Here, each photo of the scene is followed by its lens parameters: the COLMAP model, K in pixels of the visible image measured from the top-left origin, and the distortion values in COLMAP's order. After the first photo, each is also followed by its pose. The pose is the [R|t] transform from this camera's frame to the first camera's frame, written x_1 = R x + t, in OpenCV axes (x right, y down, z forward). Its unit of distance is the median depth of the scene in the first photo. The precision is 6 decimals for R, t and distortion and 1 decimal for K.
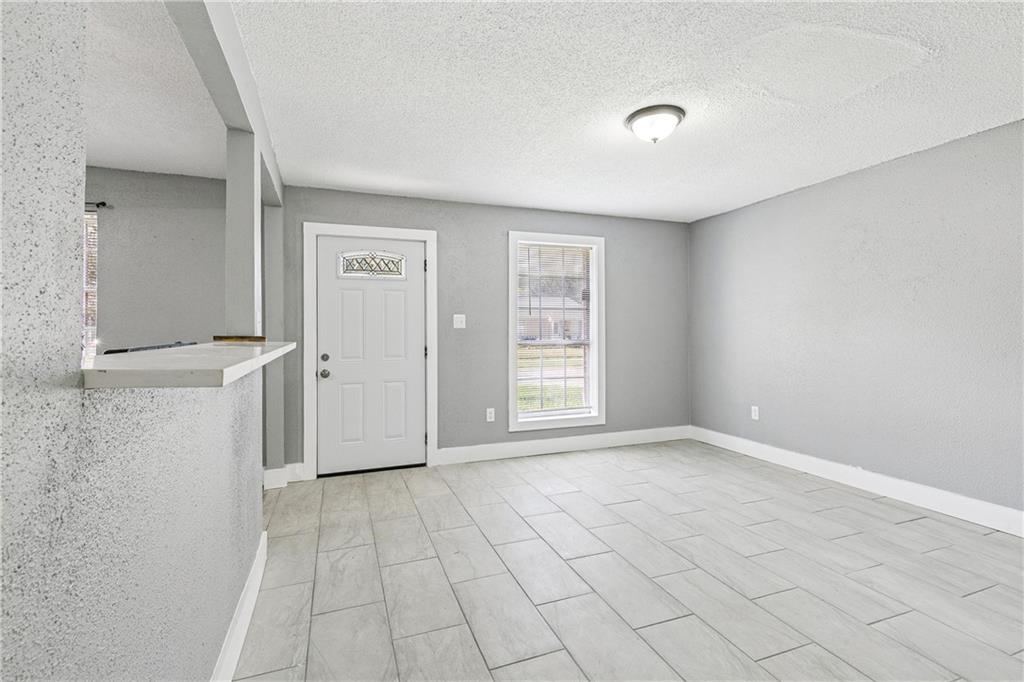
lens RADIAL K [[465.9, 0, 507.6], [0, 465.9, 330.8], [0, 0, 1]] dist [0.005620, 0.000138]
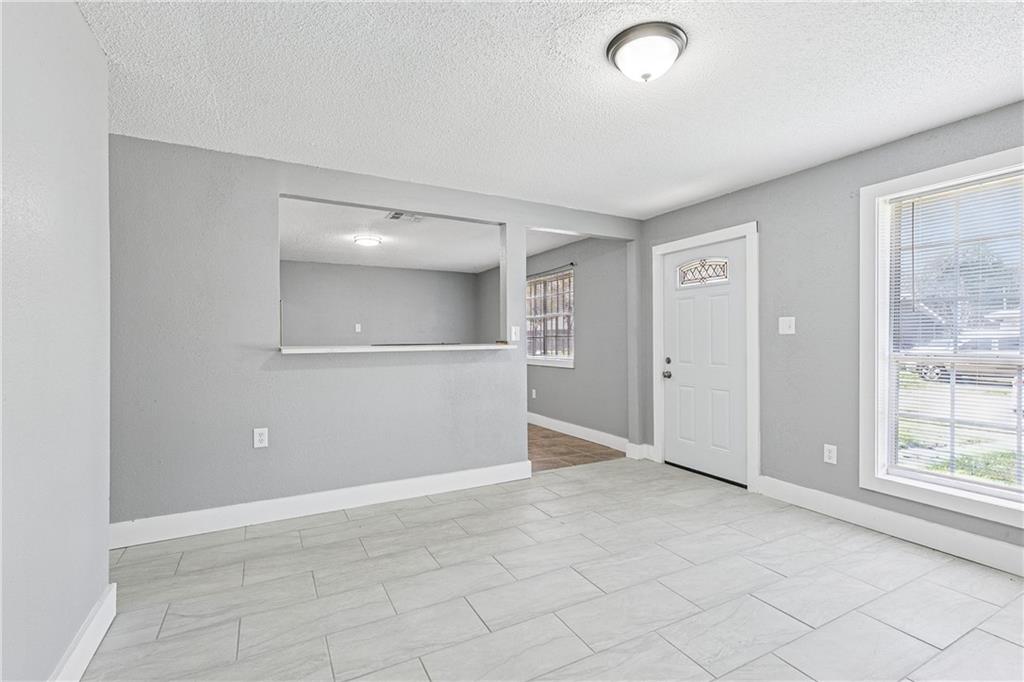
lens RADIAL K [[465.9, 0, 509.2], [0, 465.9, 342.2], [0, 0, 1]] dist [0.005620, 0.000138]
pose [[0.128611, 0.013348, -0.991605, 0.690844], [0.003085, 0.999899, 0.013860, -0.004743], [0.991690, -0.004841, 0.128557, 0.464574]]
